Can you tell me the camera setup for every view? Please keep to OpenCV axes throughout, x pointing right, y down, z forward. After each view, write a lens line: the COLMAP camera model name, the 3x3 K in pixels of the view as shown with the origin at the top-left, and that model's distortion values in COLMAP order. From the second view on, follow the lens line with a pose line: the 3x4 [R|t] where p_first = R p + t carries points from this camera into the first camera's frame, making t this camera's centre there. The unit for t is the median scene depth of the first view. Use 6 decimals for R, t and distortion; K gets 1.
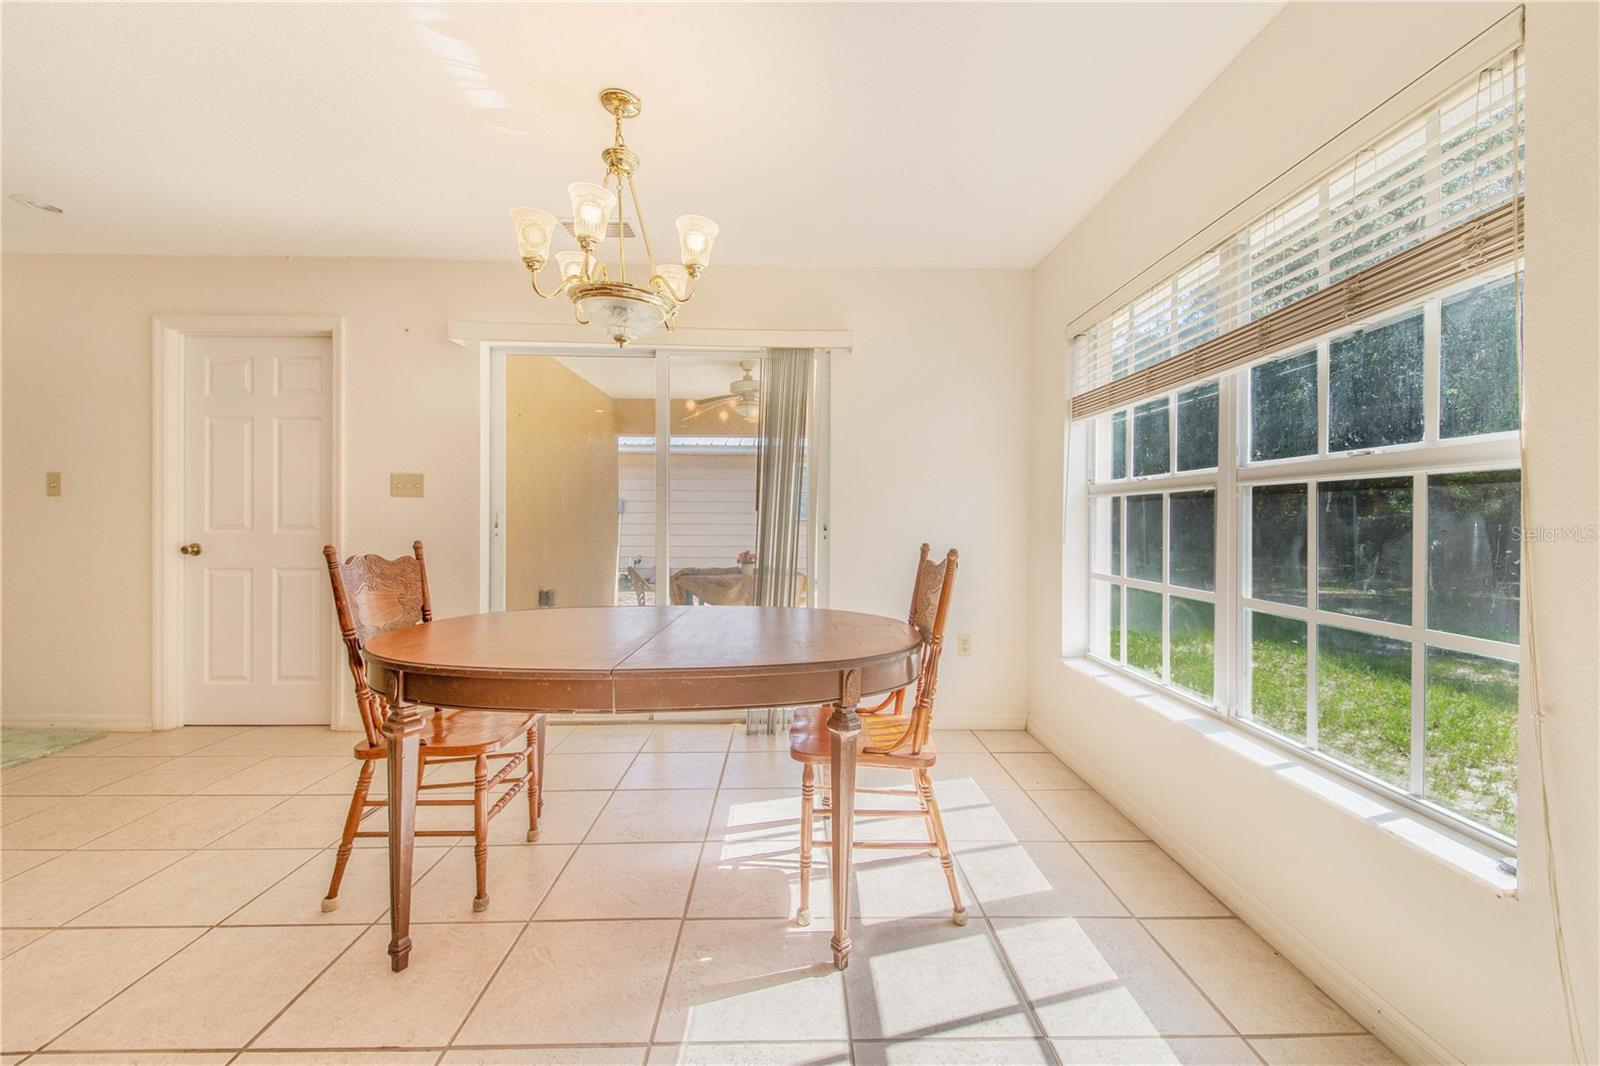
lens RADIAL K [[647.7, 0, 801.0], [0, 647.7, 524.3], [0, 0, 1]] dist [0.018038, -0.018033]
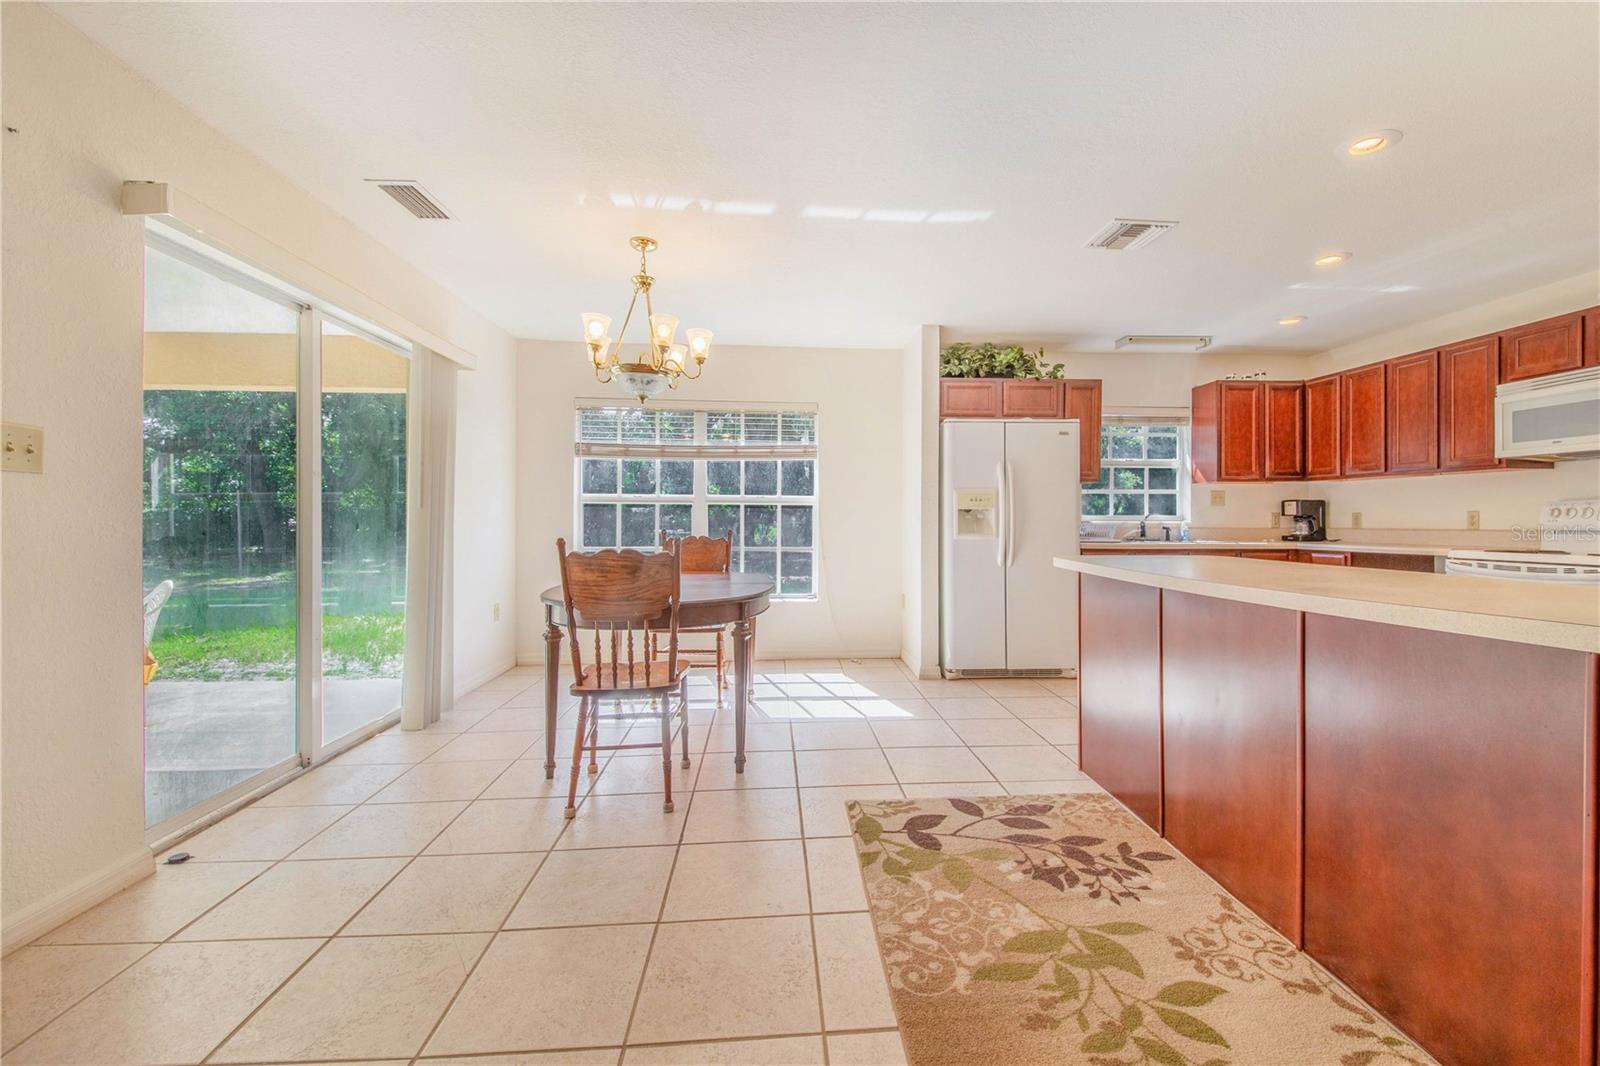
lens RADIAL K [[647.7, 0, 801.0], [0, 647.7, 524.3], [0, 0, 1]] dist [0.018038, -0.018033]
pose [[-0.034617, -0.012535, 0.999322, -2.232178], [0.003990, 0.999912, 0.012681, -0.010805], [-0.999393, 0.004426, -0.034564, 0.835042]]
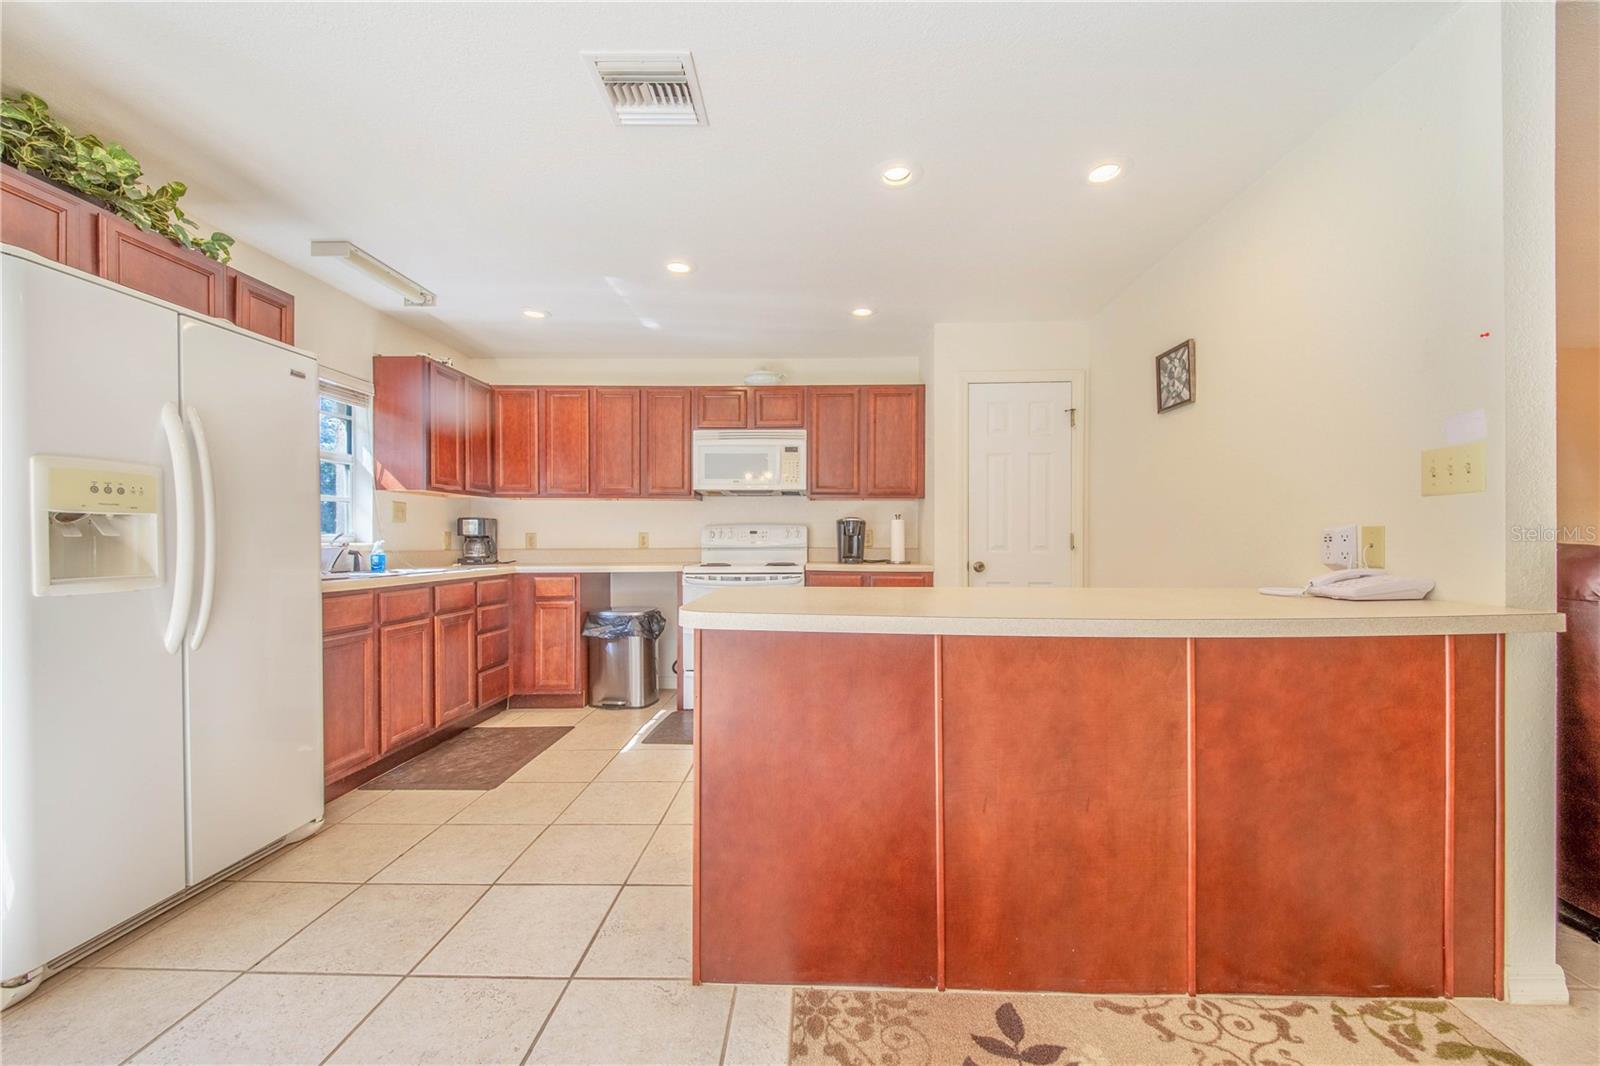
lens RADIAL K [[627.7, 0, 816.4], [0, 627.7, 543.8], [0, 0, 1]] dist [0.017911, -0.009869]
pose [[-0.999356, -0.005550, 0.035463, -0.798396], [-0.005151, 0.999922, 0.011343, -0.006556], [-0.035523, 0.011153, -0.999307, 0.968028]]
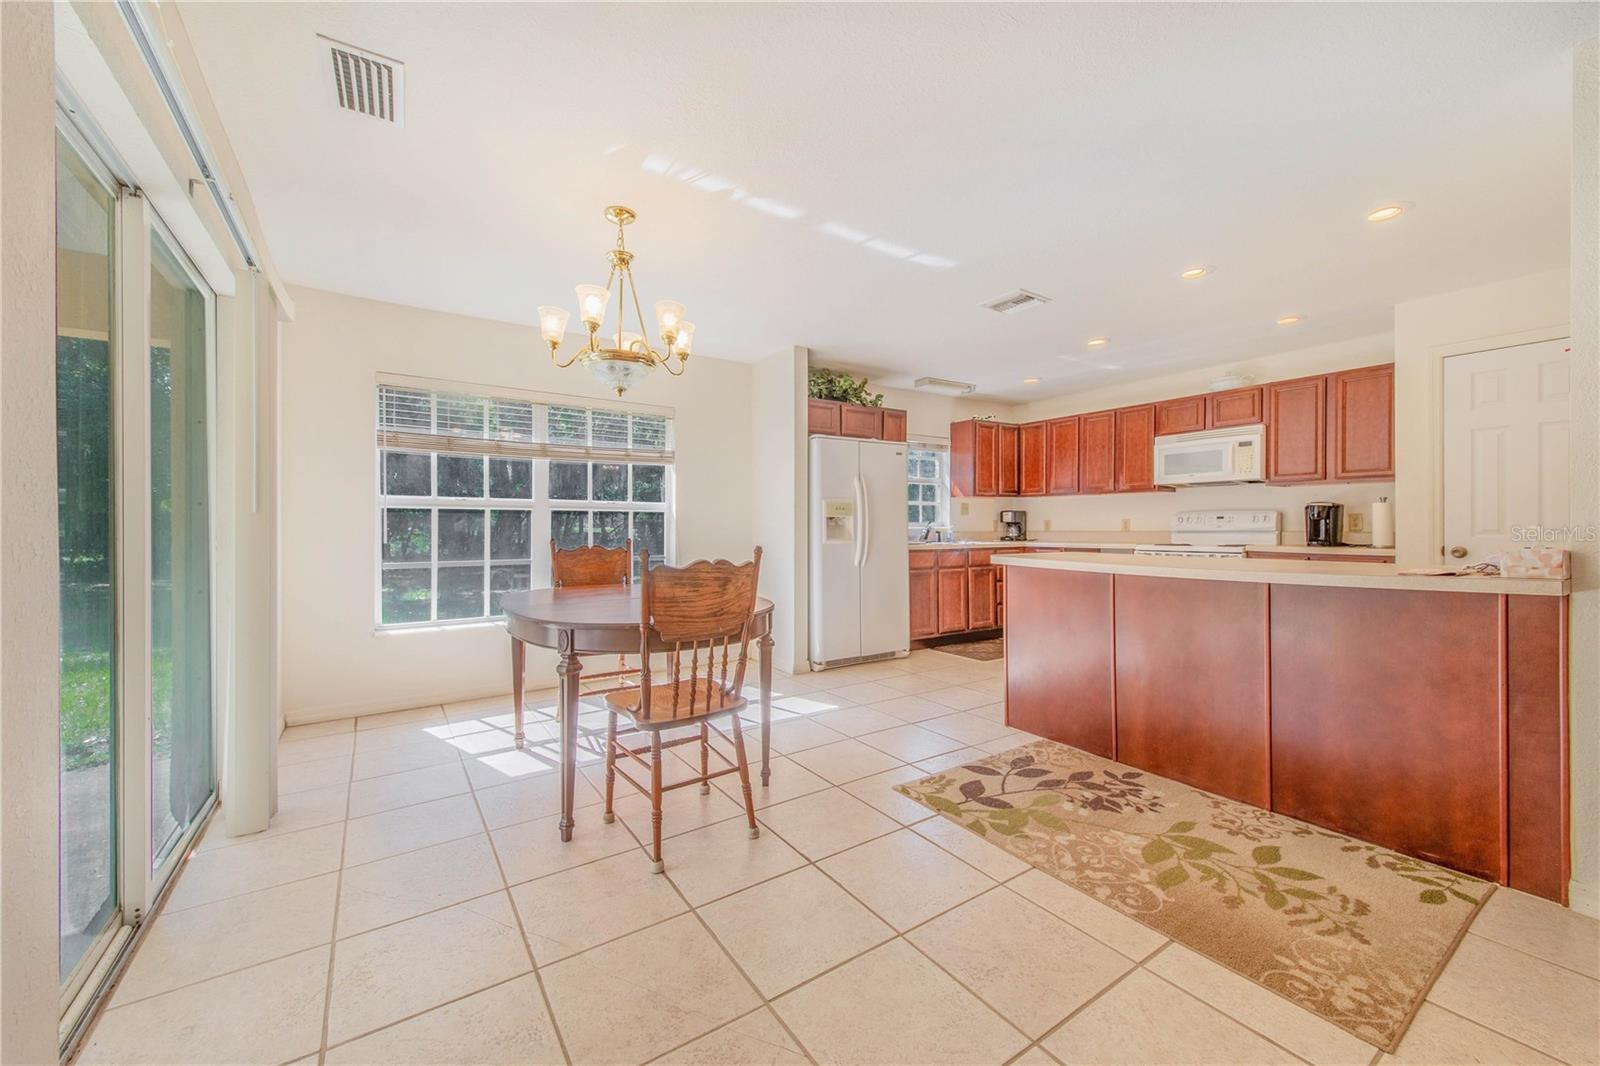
lens RADIAL K [[626.3, 0, 787.9], [0, 626.3, 531.6], [0, 0, 1]] dist [0.014792, -0.000506]
pose [[-0.525873, -0.010630, 0.850497, -1.931064], [0.005049, 0.999865, 0.015618, -0.014373], [-0.850548, 0.012507, -0.525748, 1.710757]]
